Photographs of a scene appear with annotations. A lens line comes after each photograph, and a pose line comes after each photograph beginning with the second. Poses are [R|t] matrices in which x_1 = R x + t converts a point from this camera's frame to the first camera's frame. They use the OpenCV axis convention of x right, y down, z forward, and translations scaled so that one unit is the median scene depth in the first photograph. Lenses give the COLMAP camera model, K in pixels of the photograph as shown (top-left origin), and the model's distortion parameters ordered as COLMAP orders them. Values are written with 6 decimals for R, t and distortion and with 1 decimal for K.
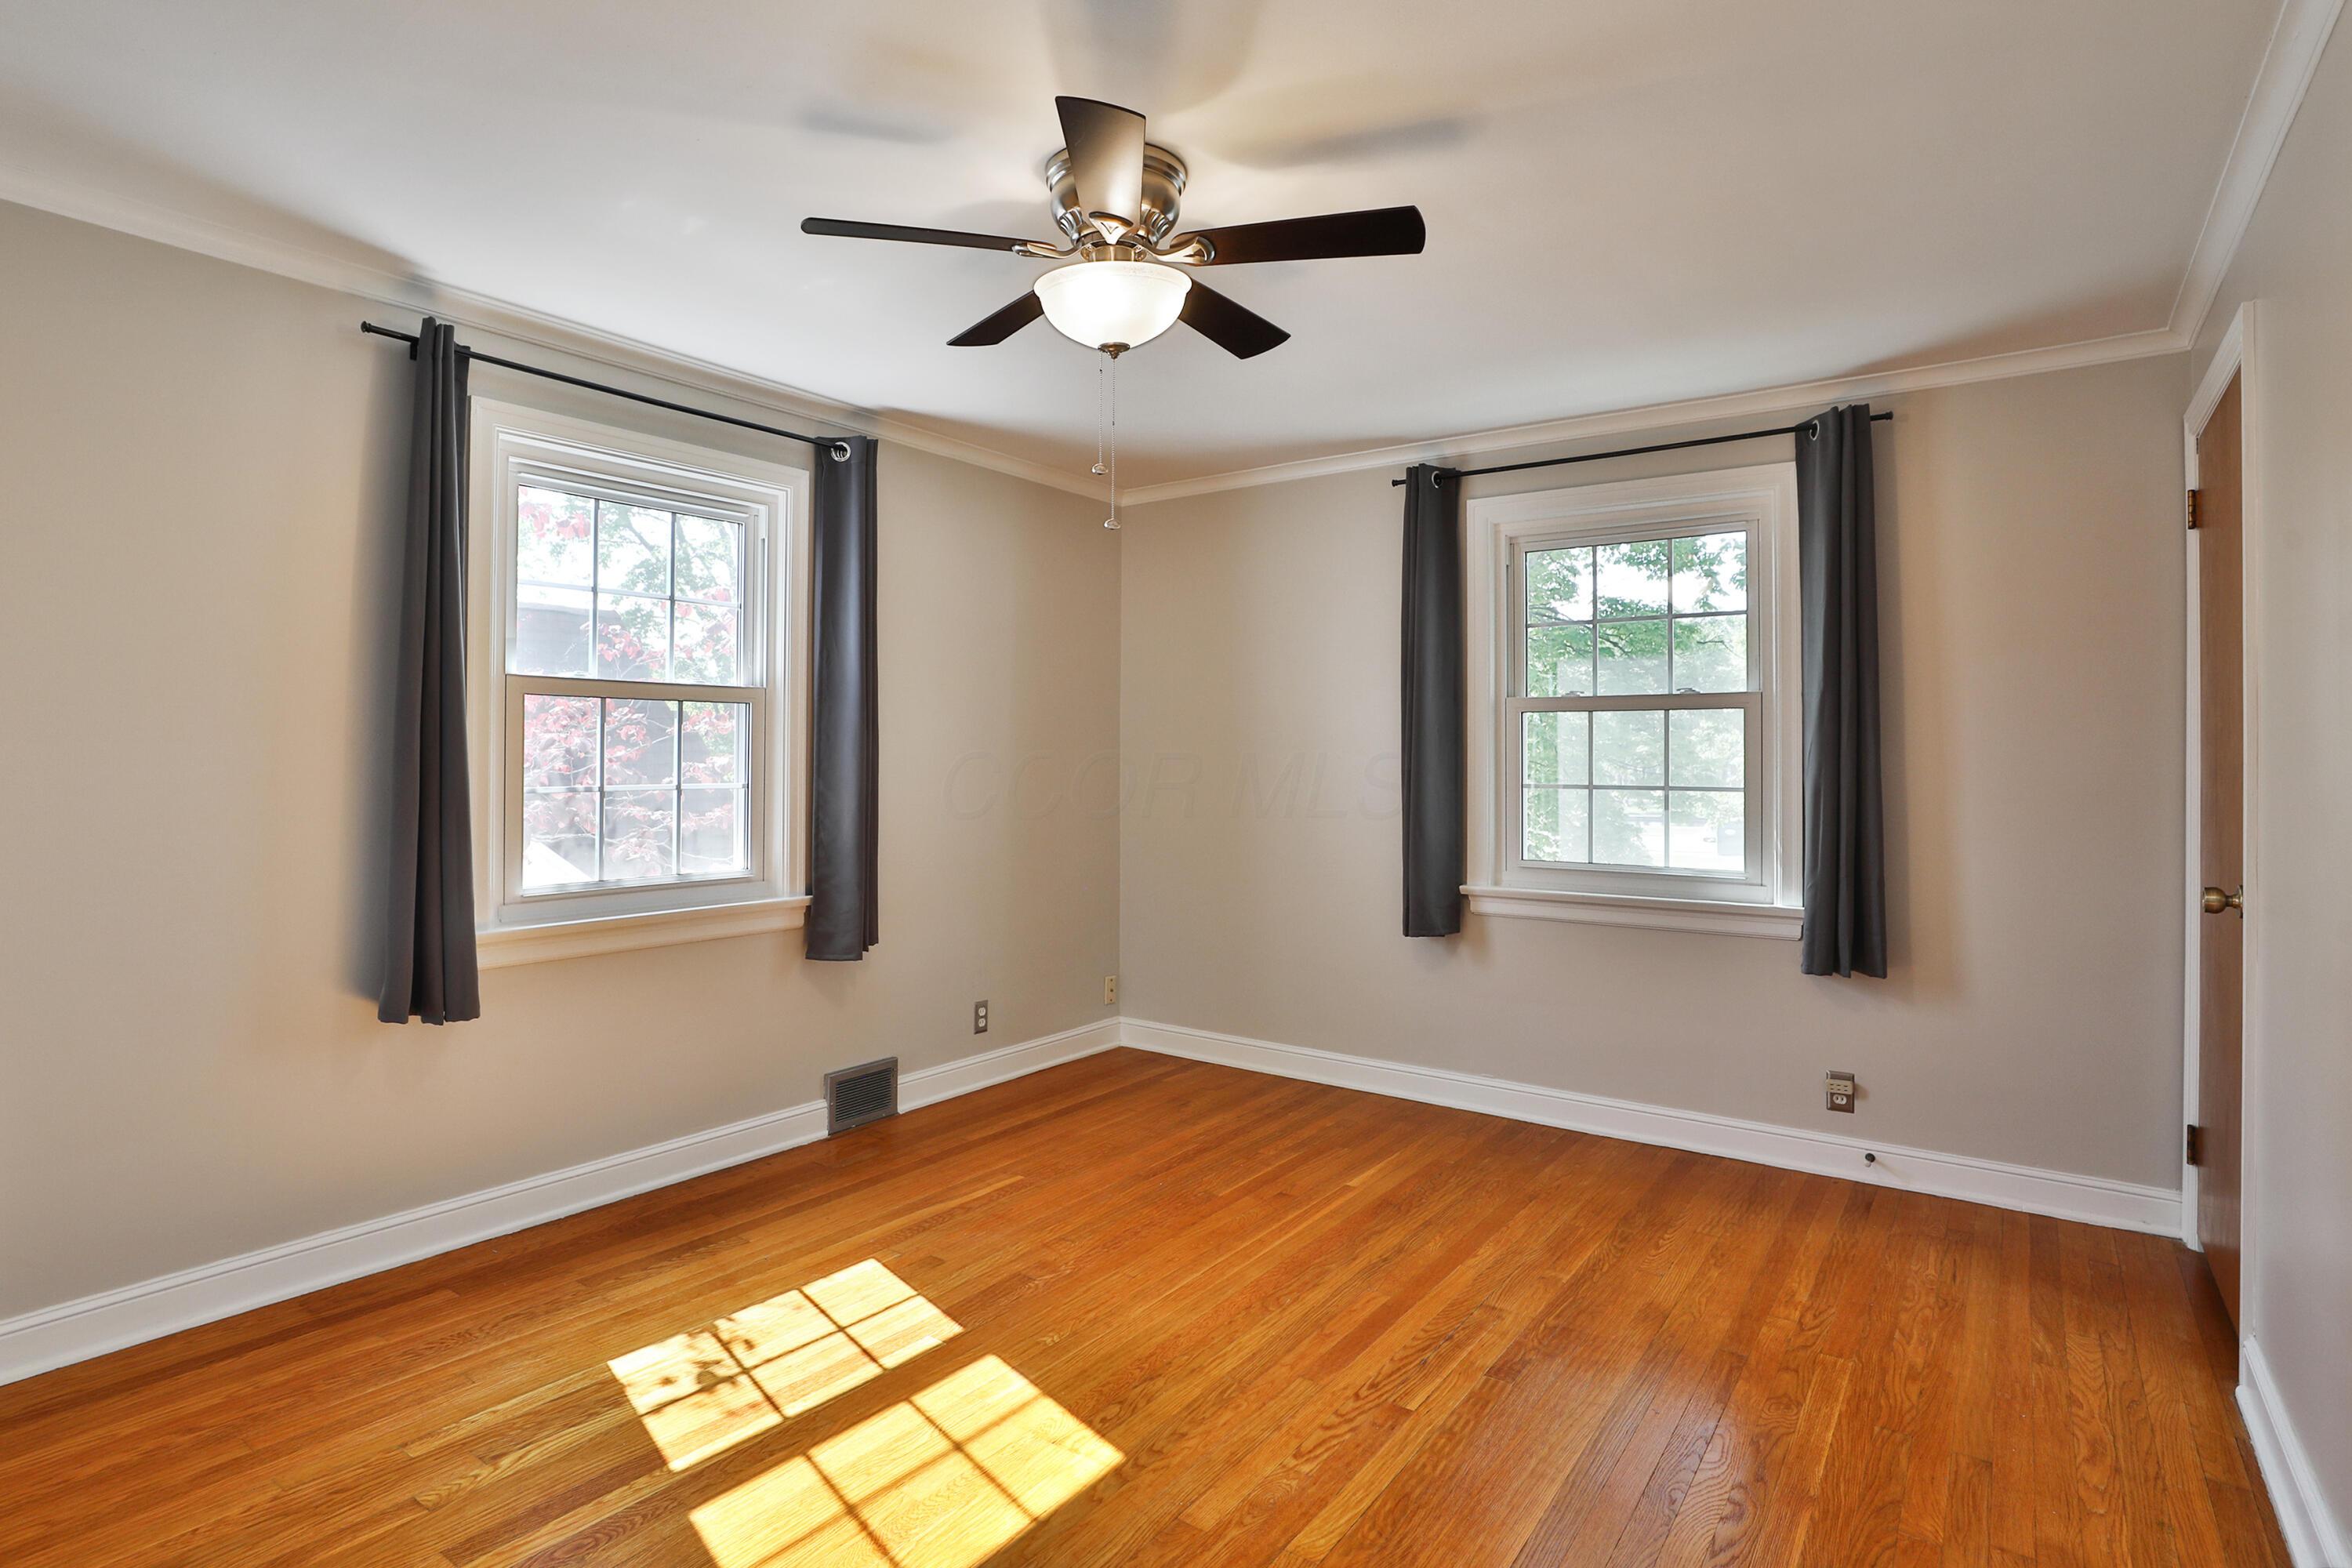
lens RADIAL K [[1214.8, 0, 1136.8], [0, 1214.8, 733.8], [0, 0, 1]] dist [-0.021056, 0.004254]
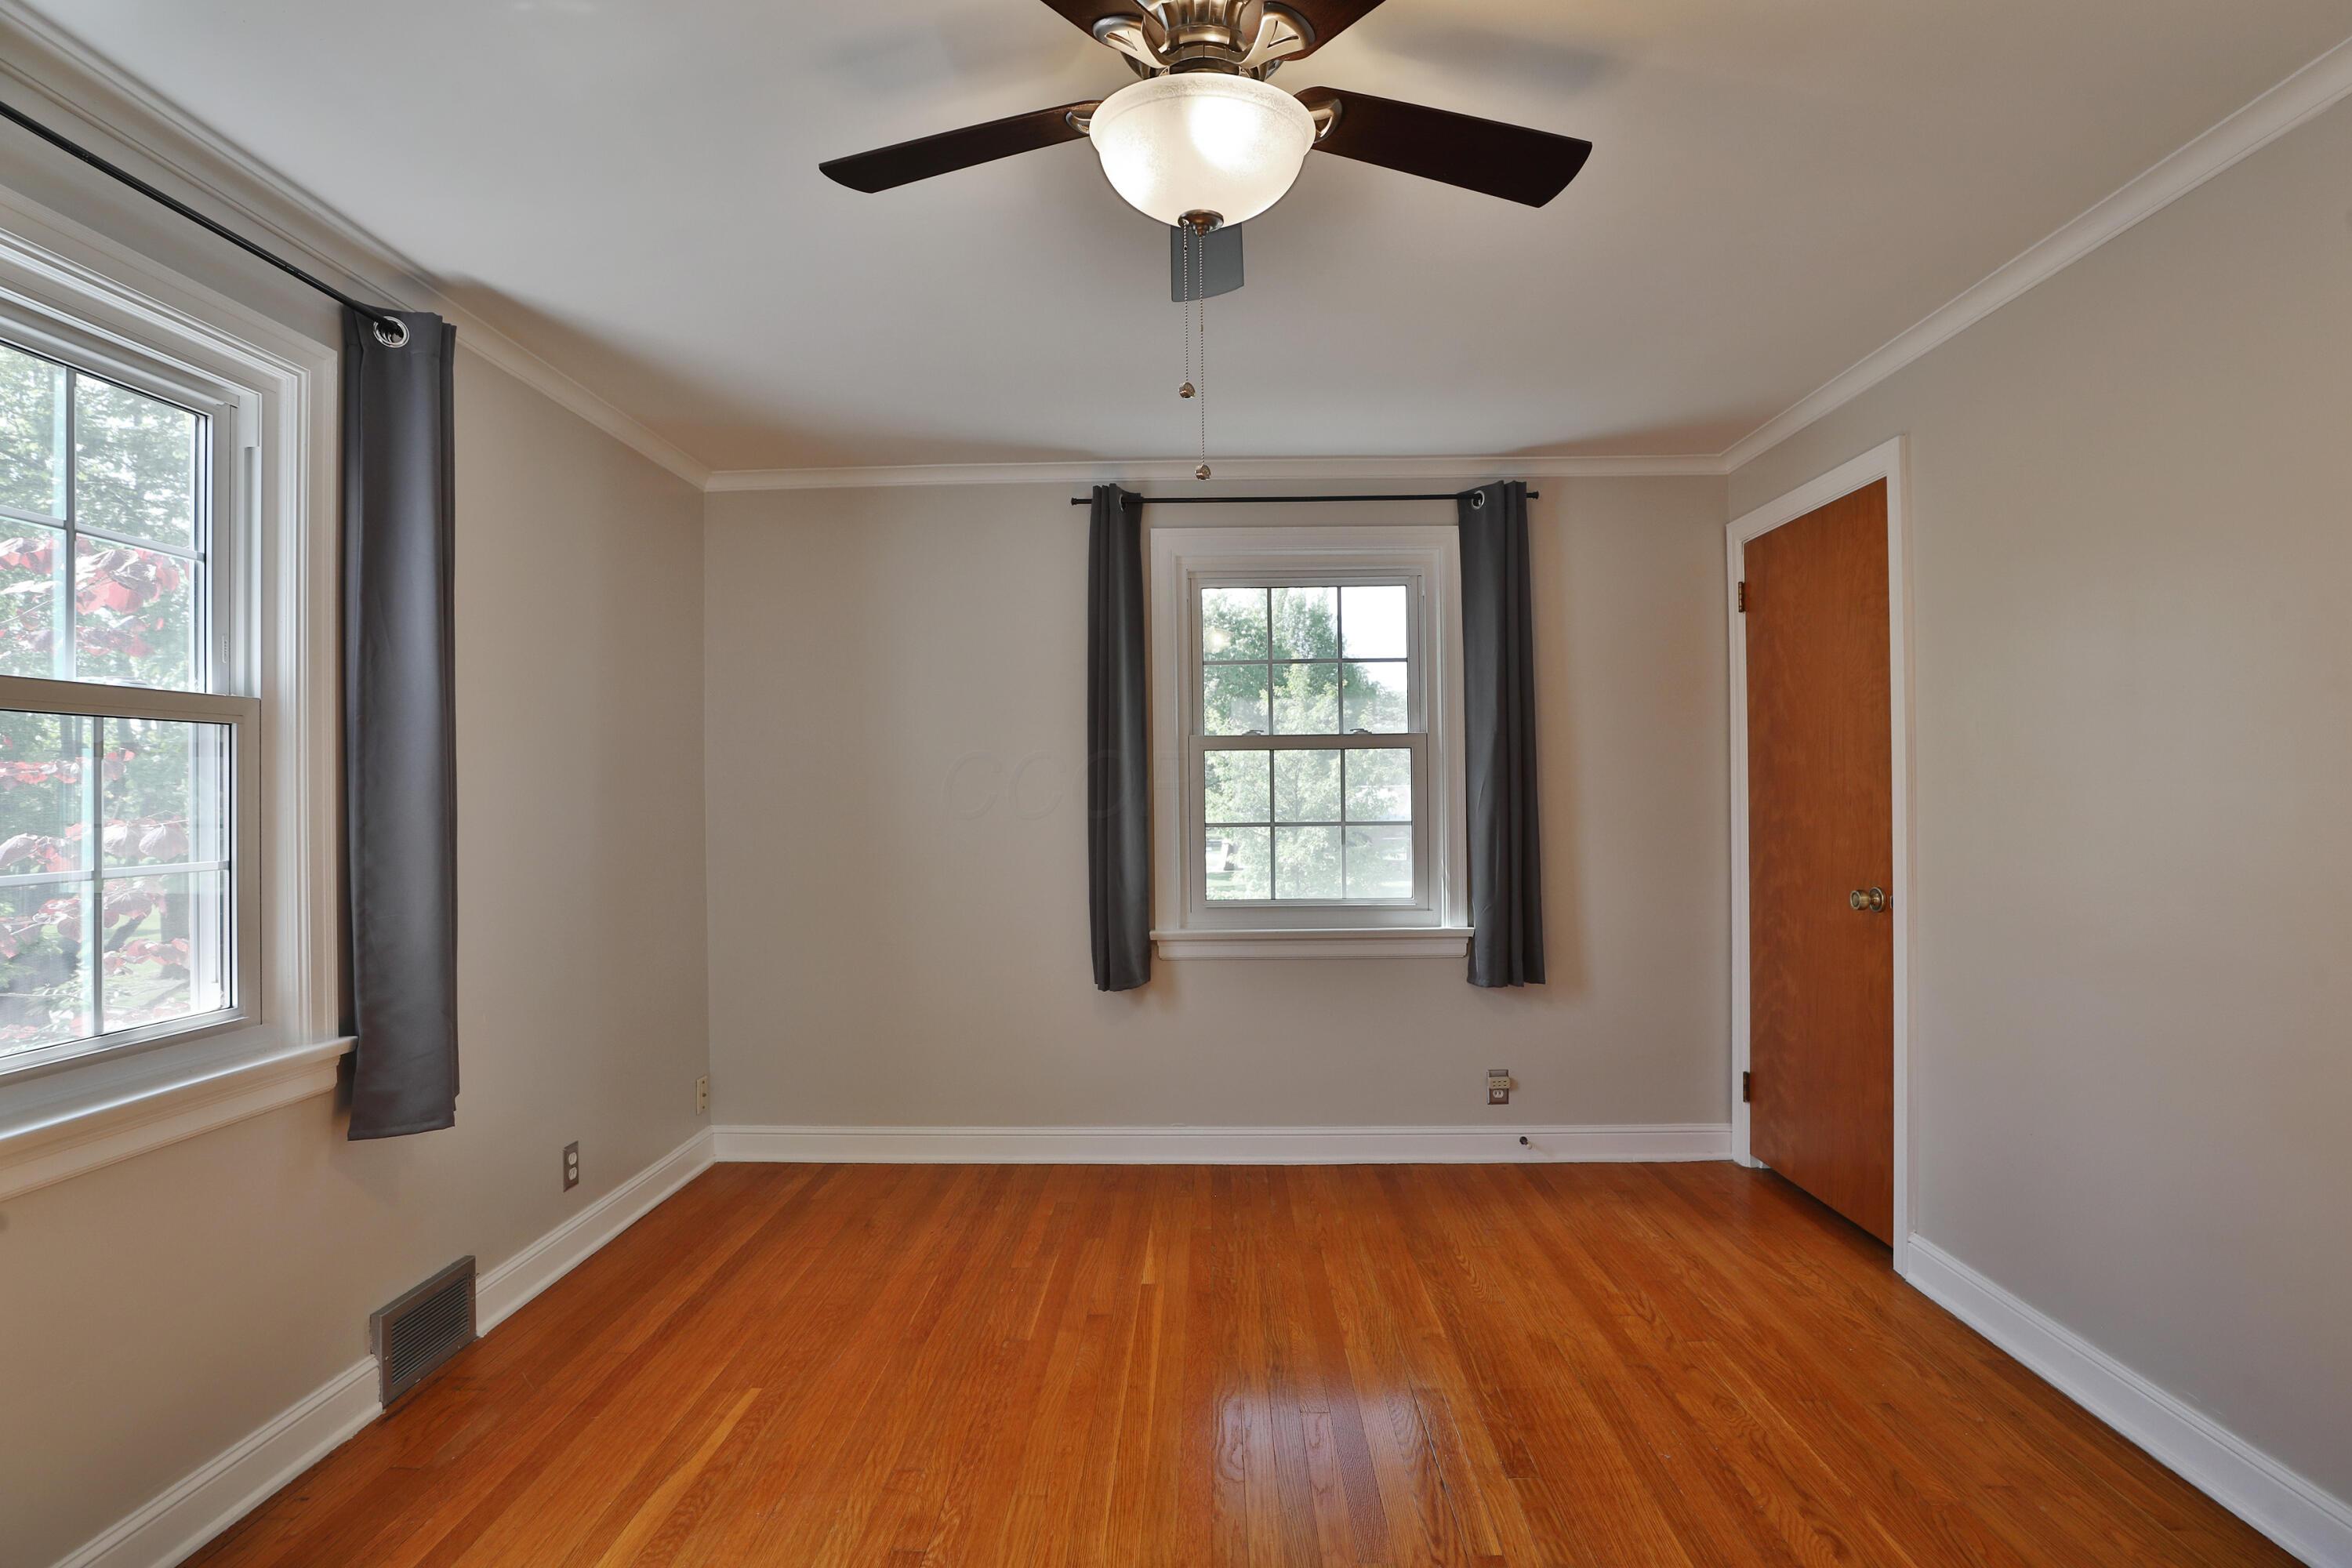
lens RADIAL K [[1119.0, 0, 1184.8], [0, 1119.0, 782.5], [0, 0, 1]] dist [-0.029798, 0.004410]
pose [[0.815906, -0.008048, 0.578128, -0.248488], [0.003850, 0.999957, 0.008488, 0.000466], [-0.578171, -0.004700, 0.815902, 0.299895]]
